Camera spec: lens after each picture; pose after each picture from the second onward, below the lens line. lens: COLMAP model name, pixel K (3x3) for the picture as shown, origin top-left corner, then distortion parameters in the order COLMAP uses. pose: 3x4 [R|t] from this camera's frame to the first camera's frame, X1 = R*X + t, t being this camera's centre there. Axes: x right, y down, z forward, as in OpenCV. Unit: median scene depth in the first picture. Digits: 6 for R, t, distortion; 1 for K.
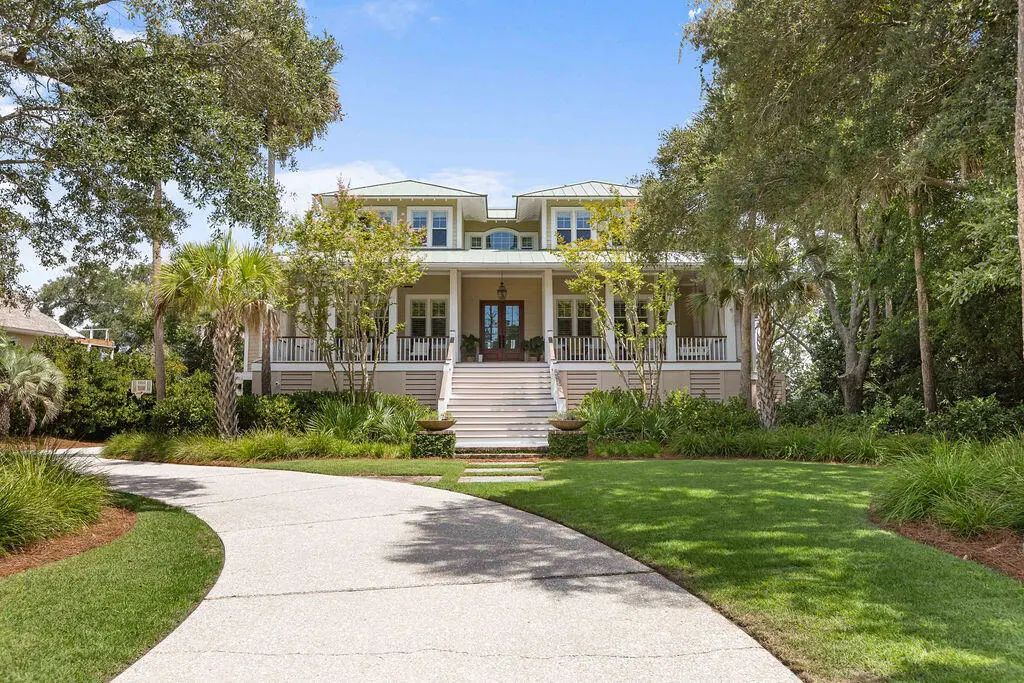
lens RADIAL K [[756.8, 0, 512.0], [0, 756.8, 341.5], [0, 0, 1]] dist [-0.000260, -0.001047]
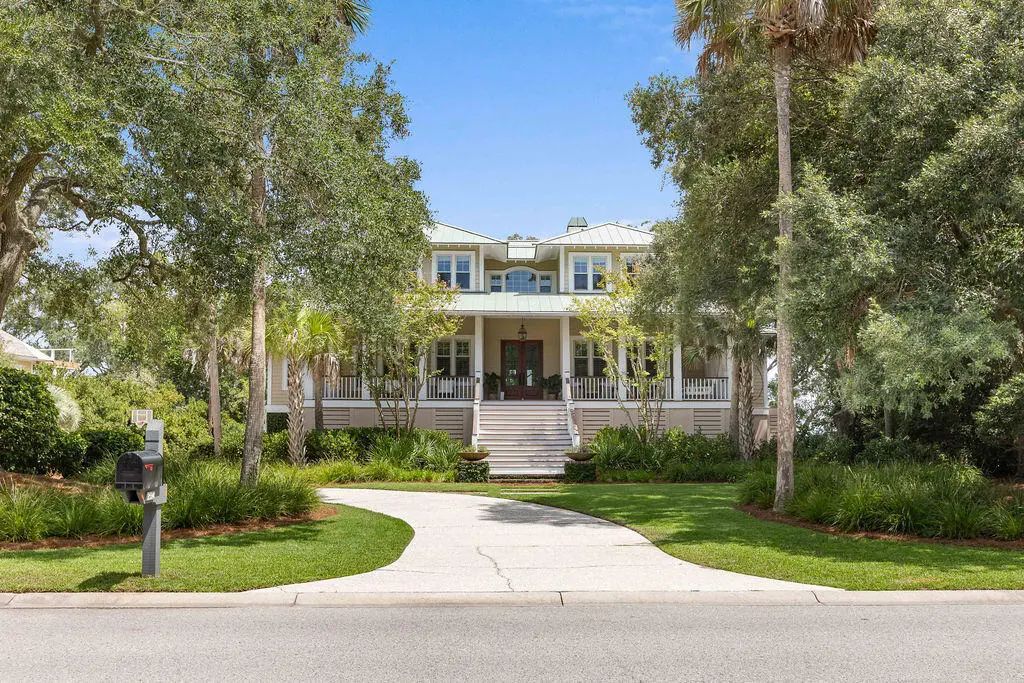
lens RADIAL K [[1016.7, 0, 536.1], [0, 1016.7, 372.9], [0, 0, 1]] dist [-0.017337, -0.006700]
pose [[0.999787, 0.006665, 0.019533, -0.022881], [-0.007112, 0.999712, 0.022899, -0.045481], [-0.019375, -0.023033, 0.999547, -0.466573]]
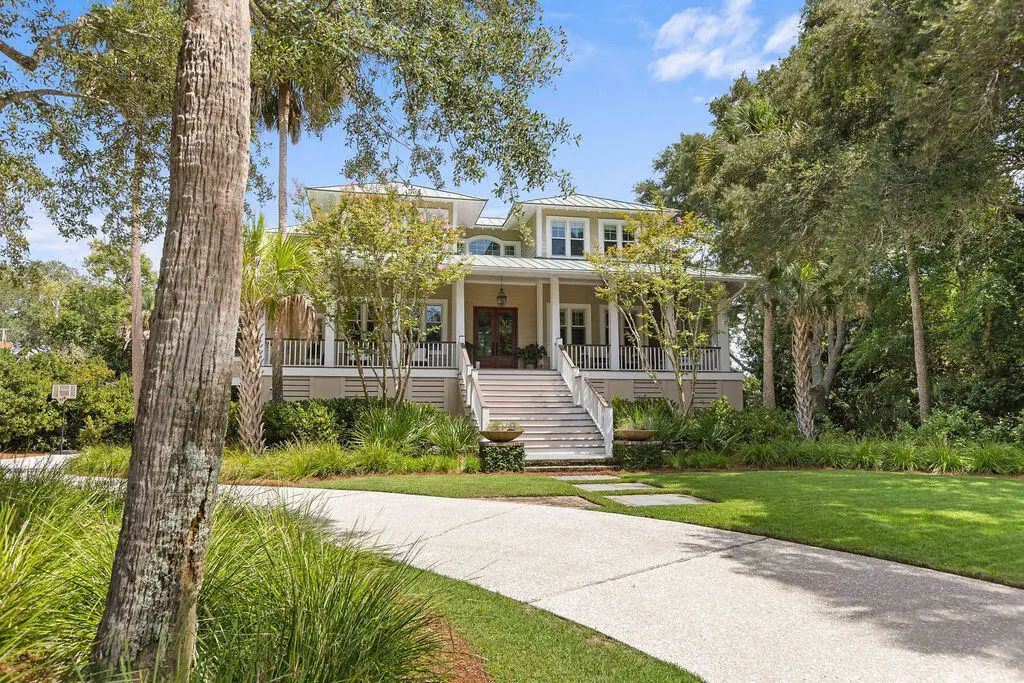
lens RADIAL K [[685.7, 0, 512.0], [0, 685.7, 341.5], [0, 0, 1]] dist [-0.001855, -0.003441]
pose [[0.982588, 0.021175, 0.184588, -0.173779], [-0.017804, 0.999643, -0.019902, 0.008964], [-0.184944, 0.016270, 0.982614, 0.128565]]
